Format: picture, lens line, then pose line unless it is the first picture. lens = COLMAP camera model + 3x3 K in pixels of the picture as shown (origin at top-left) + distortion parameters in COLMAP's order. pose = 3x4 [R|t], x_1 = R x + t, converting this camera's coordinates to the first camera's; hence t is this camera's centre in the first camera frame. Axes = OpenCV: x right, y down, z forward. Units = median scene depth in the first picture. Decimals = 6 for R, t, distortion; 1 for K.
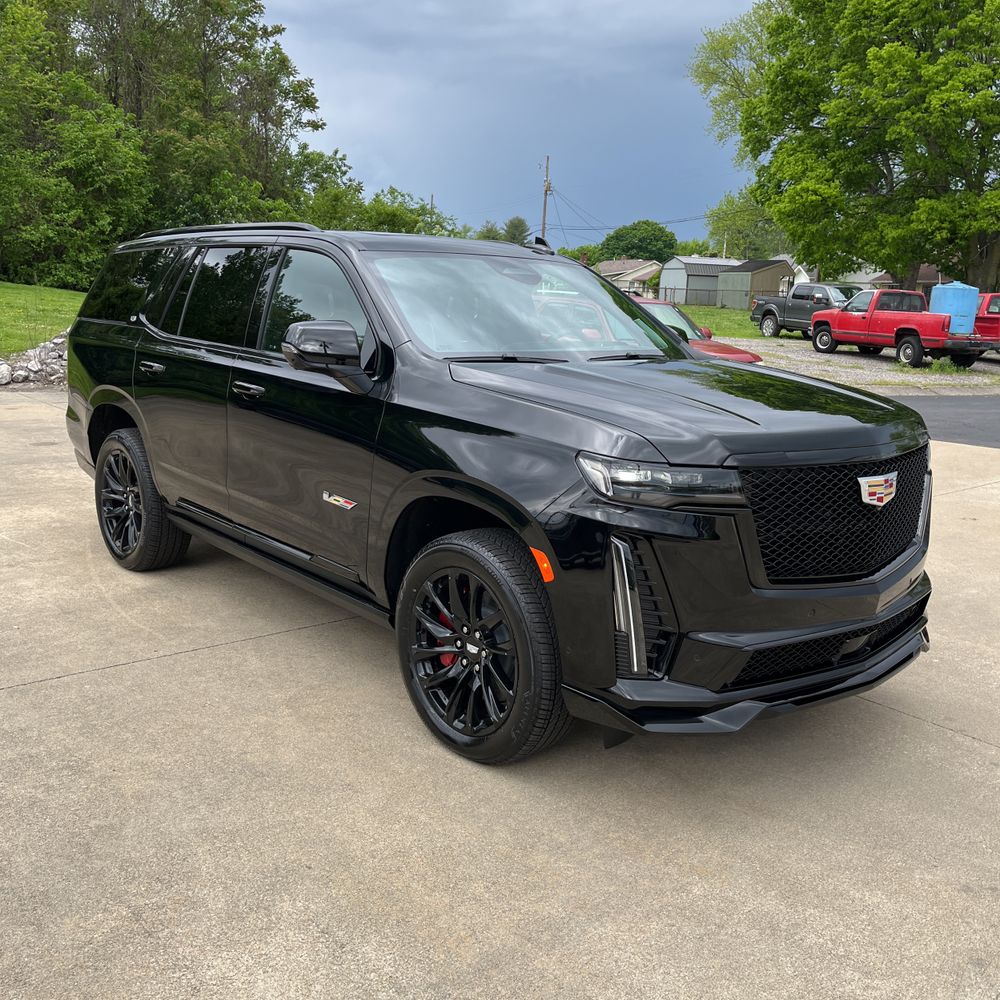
lens RADIAL K [[1016.9, 0, 512.5], [0, 1016.9, 467.0], [0, 0, 1]] dist [0.023345, 0.000000]
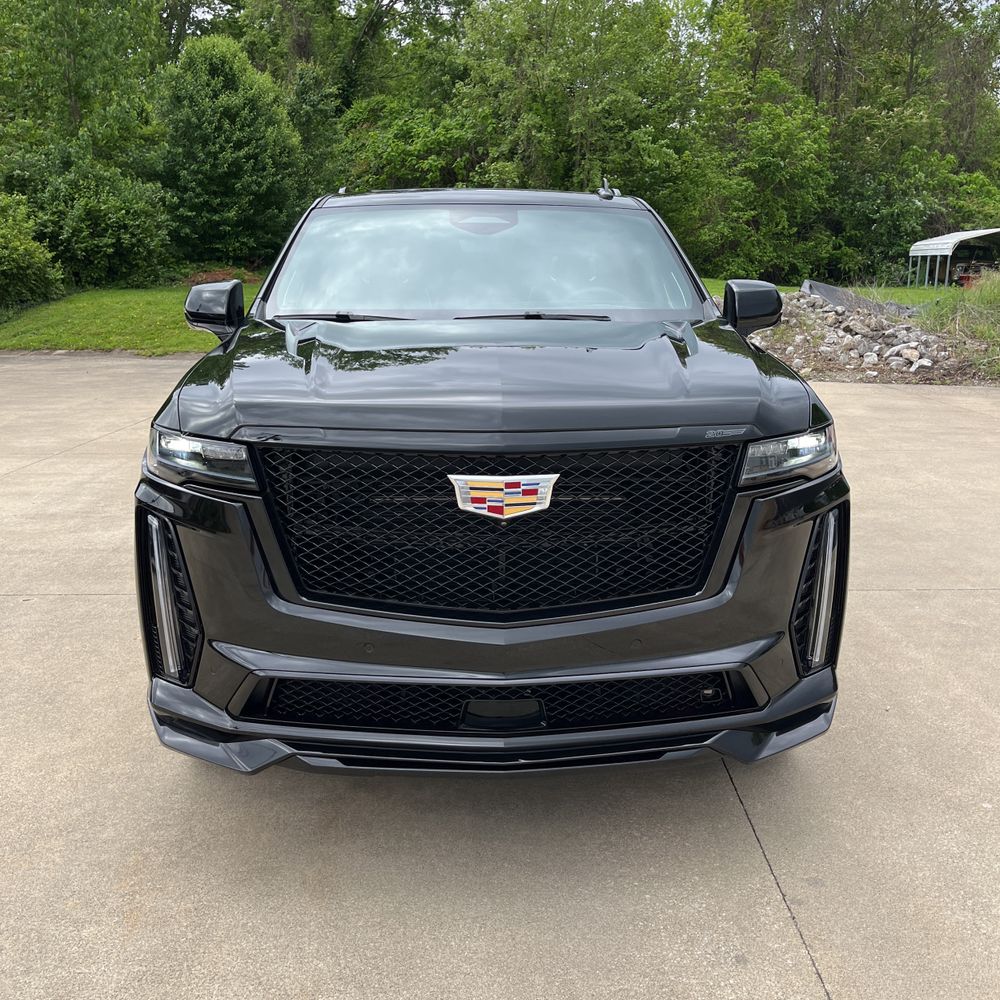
lens RADIAL K [[1016.9, 0, 498.2], [0, 1016.9, 505.3], [0, 0, 1]] dist [0.023345, 0.000000]
pose [[0.775979, 0.106411, -0.621717, 0.708328], [-0.079847, 0.994309, 0.070524, -0.017848], [0.625684, -0.005083, 0.780060, 0.417563]]
